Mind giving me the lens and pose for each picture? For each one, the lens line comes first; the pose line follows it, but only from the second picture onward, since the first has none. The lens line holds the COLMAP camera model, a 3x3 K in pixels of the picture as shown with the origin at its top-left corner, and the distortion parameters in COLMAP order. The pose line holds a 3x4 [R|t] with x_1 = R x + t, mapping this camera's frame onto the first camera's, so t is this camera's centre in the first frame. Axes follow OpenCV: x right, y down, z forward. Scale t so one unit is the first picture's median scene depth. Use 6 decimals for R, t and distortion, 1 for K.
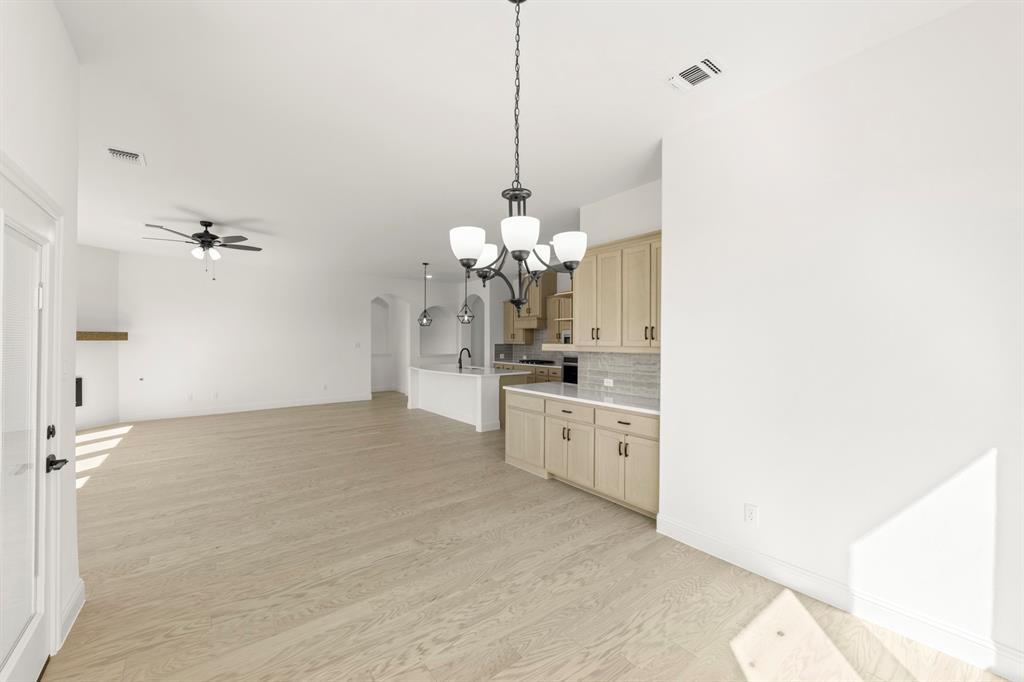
lens RADIAL K [[424.4, 0, 514.8], [0, 424.4, 337.7], [0, 0, 1]] dist [-0.000394, 0.000479]
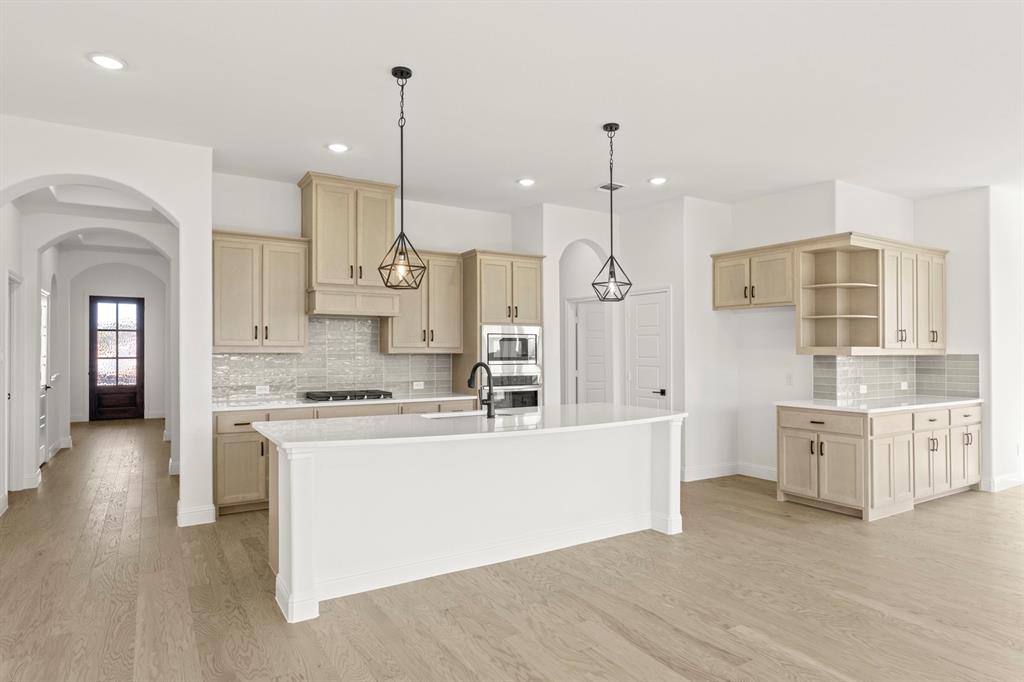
lens RADIAL K [[610.2, 0, 529.5], [0, 610.2, 344.9], [0, 0, 1]] dist [0.003230, 0.001121]
pose [[0.058100, 0.009753, 0.998263, -0.651605], [-0.004495, 0.999945, -0.009508, 0.014366], [-0.998301, -0.003935, 0.058141, 0.936507]]
